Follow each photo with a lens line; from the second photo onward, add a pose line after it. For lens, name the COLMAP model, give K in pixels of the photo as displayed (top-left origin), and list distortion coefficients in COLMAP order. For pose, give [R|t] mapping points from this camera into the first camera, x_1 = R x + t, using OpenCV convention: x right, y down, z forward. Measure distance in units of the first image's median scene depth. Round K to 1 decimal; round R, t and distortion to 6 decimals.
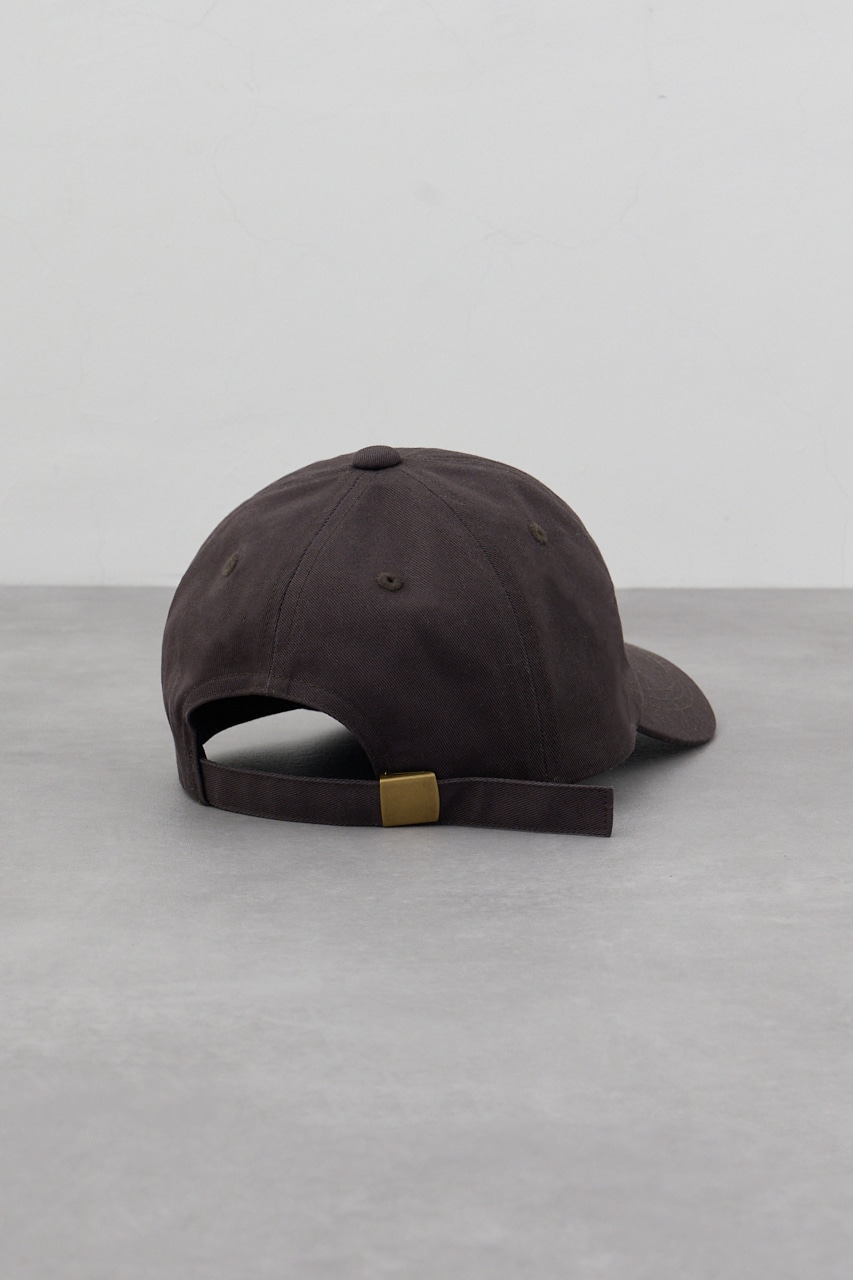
lens RADIAL K [[2676.4, 0, 426.5], [0, 2676.4, 640.0], [0, 0, 1]] dist [-0.064737, 0.010462]
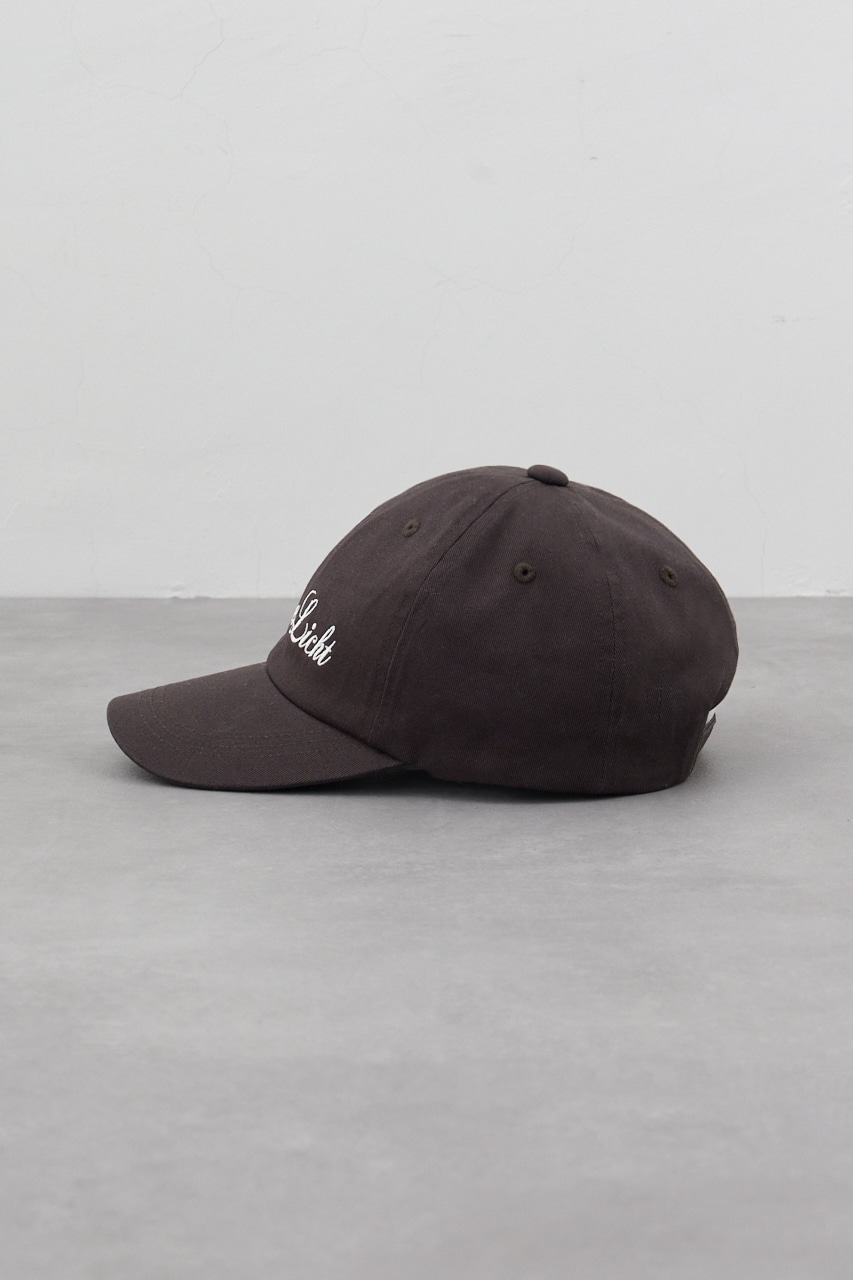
lens RADIAL K [[2472.5, 0, 458.6], [0, 2472.5, 638.7], [0, 0, 1]] dist [-0.111815, 0.080757]
pose [[0.999990, -0.003113, 0.003289, 0.055402], [0.003123, 0.999990, -0.003073, 0.001076], [-0.003279, 0.003083, 0.999990, -0.059377]]
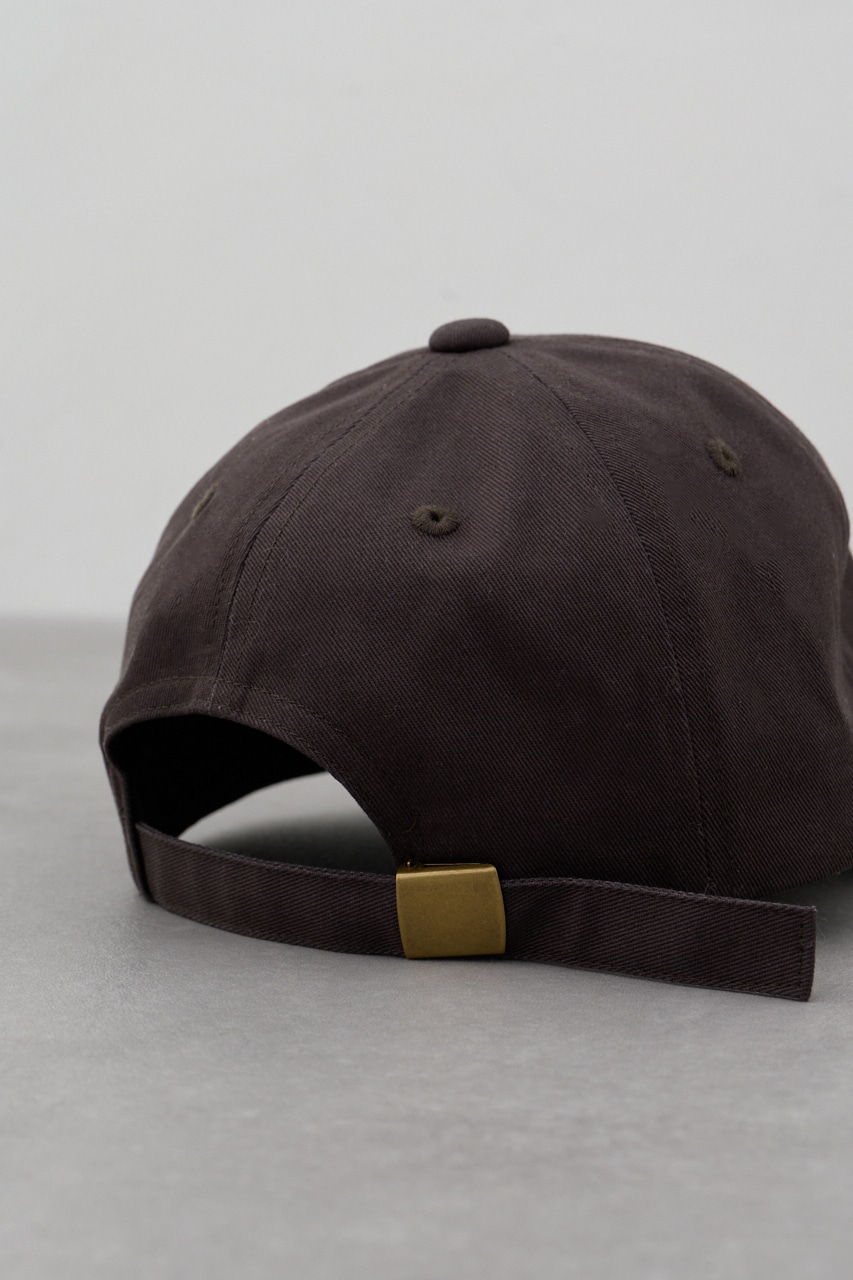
lens RADIAL K [[2450.9, 0, 425.7], [0, 2450.9, 611.7], [0, 0, 1]] dist [-0.101925, 0.177494]
pose [[0.983246, 0.030118, -0.179777, 0.084623], [-0.039672, 0.997972, -0.049786, 0.025059], [0.177913, 0.056084, 0.982447, 0.541552]]
